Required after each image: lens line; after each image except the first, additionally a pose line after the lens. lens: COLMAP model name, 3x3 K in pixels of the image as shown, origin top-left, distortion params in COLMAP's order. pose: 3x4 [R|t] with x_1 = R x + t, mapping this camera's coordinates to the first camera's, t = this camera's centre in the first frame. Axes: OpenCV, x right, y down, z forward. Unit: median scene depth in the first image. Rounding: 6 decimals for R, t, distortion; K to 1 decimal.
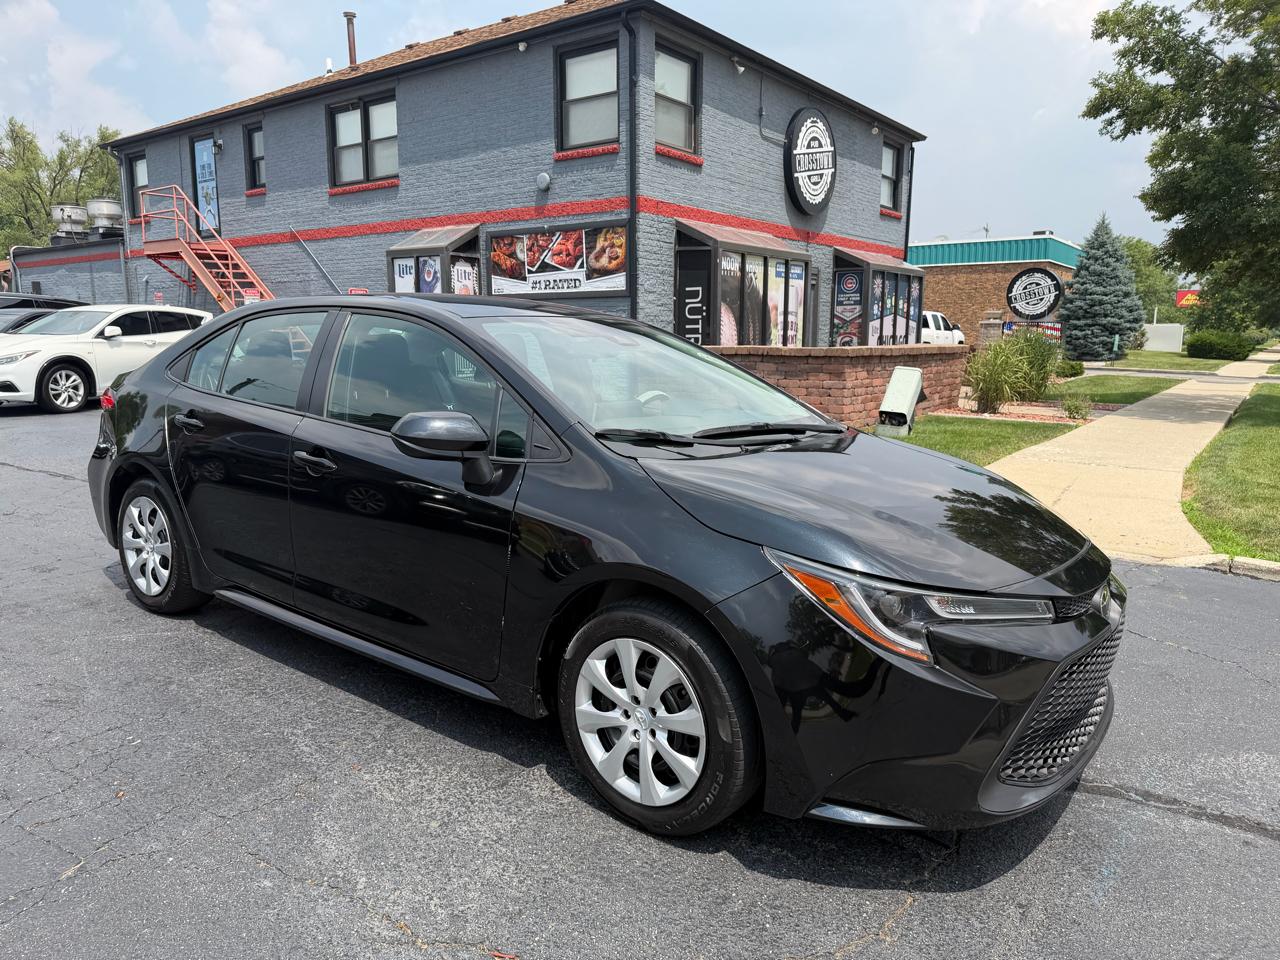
lens RADIAL K [[881.5, 0, 640.0], [0, 881.5, 480.0], [0, 0, 1]] dist [0.120630, -0.229530]
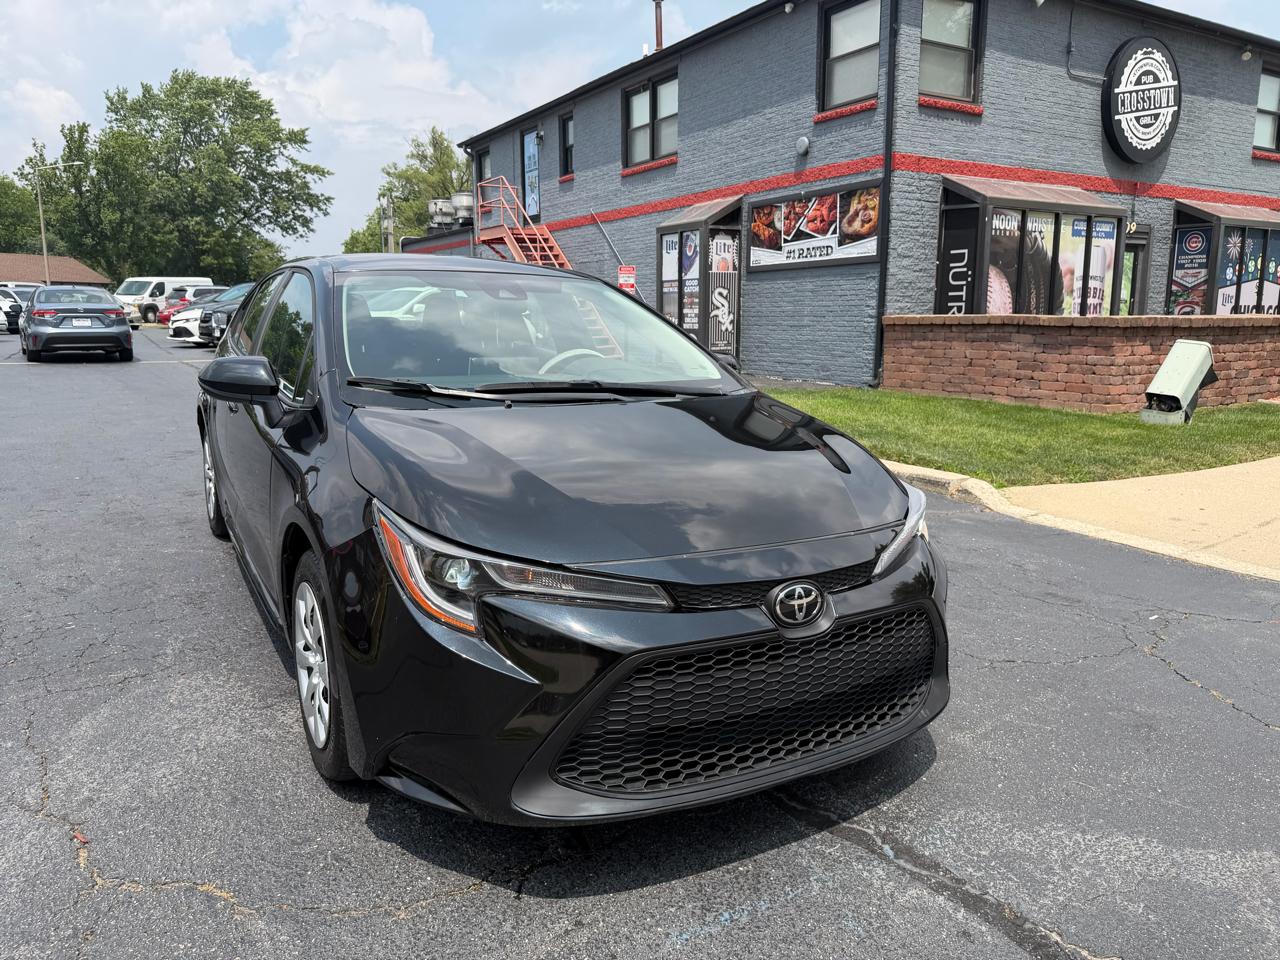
lens RADIAL K [[904.8, 0, 640.0], [0, 904.8, 480.0], [0, 0, 1]] dist [0.046436, -0.074247]
pose [[0.926349, 0.061200, -0.371662, 0.109074], [-0.054282, 0.998103, 0.029056, 0.004932], [0.372735, -0.006741, 0.927913, 0.021448]]
